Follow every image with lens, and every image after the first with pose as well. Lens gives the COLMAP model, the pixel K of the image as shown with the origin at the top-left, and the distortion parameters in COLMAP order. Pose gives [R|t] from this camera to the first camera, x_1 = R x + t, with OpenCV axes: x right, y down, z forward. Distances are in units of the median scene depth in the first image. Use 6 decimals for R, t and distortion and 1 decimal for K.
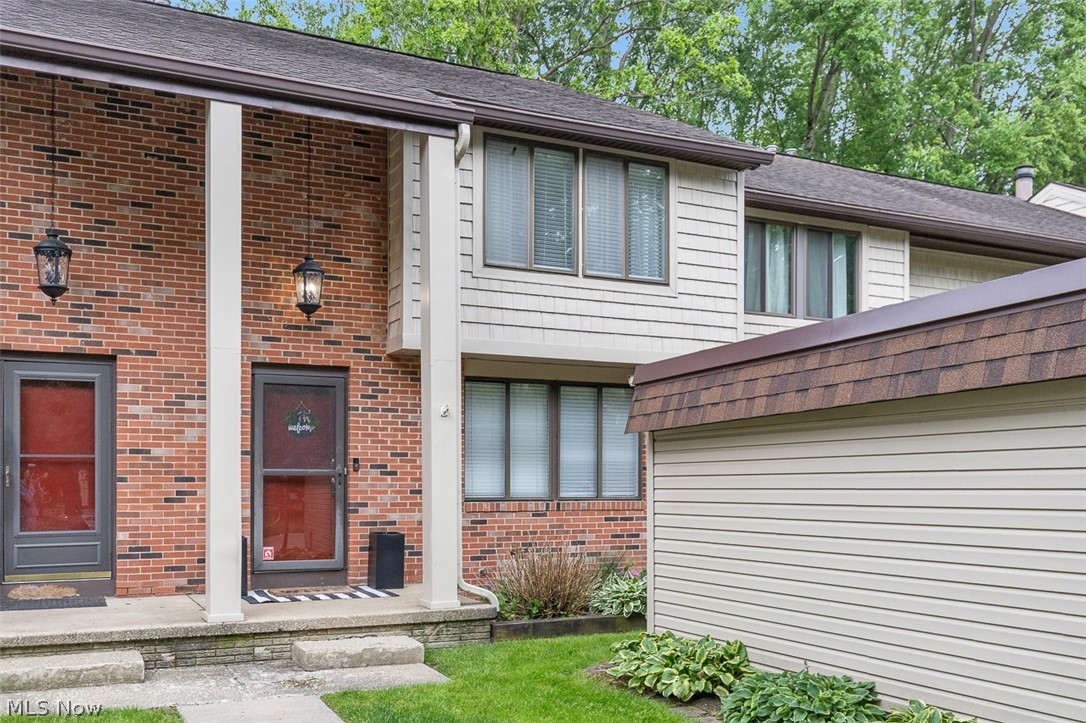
lens RADIAL K [[1029.8, 0, 568.6], [0, 1029.8, 487.9], [0, 0, 1]] dist [0.004395, 0.000000]
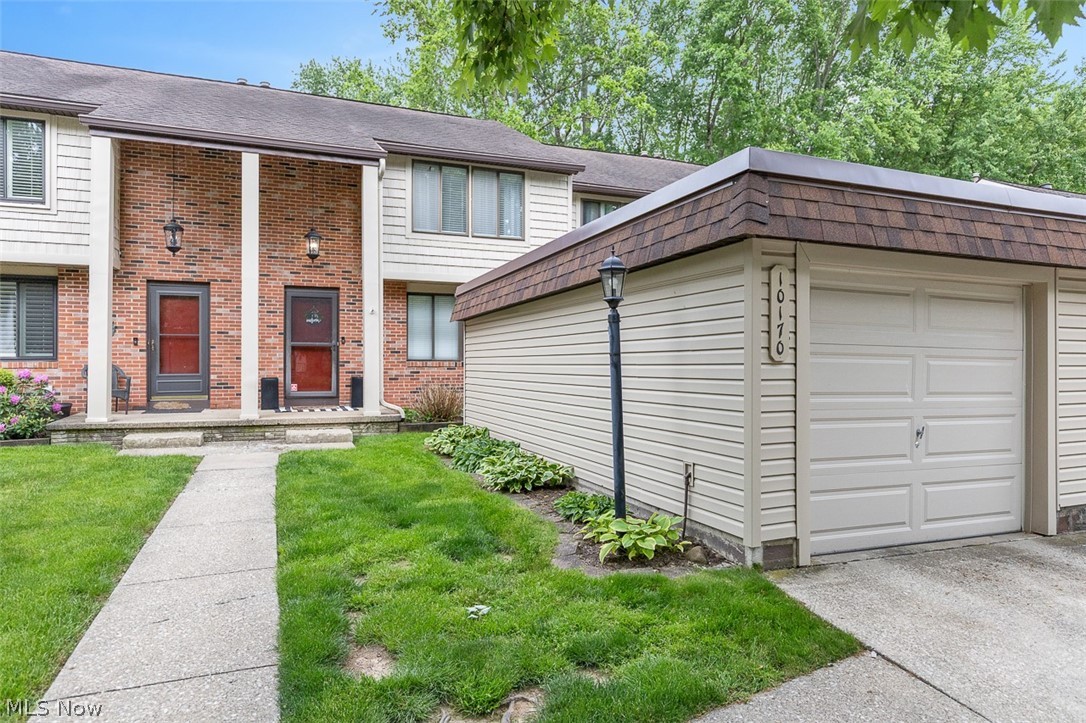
lens RADIAL K [[666.4, 0, 542.7], [0, 666.4, 365.2], [0, 0, 1]] dist [0.004298, -0.001577]
pose [[0.997166, 0.003442, -0.075152, 0.264493], [-0.003200, 0.999989, 0.003340, 0.018569], [0.075163, -0.003090, 0.997166, -0.183022]]
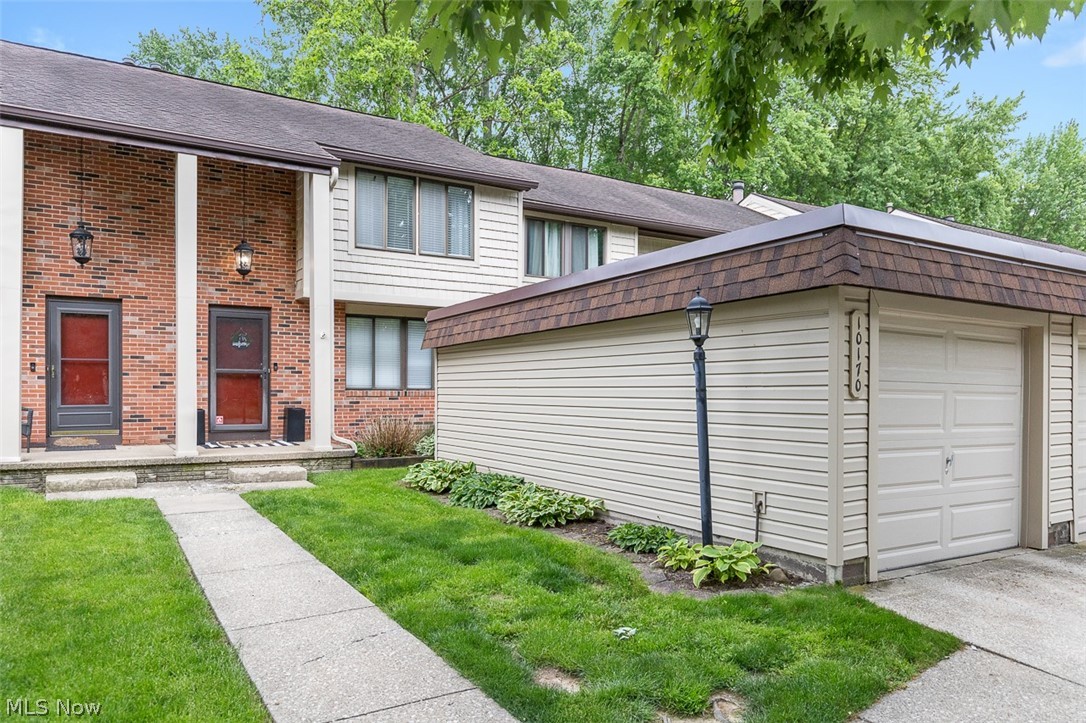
lens RADIAL K [[741.0, 0, 545.3], [0, 741.0, 400.3], [0, 0, 1]] dist [0.000788, -0.002165]
pose [[0.995560, 0.004313, 0.094029, 0.122918], [-0.005637, 0.999889, 0.013811, 0.013396], [-0.093959, -0.014279, 0.995474, -0.243114]]
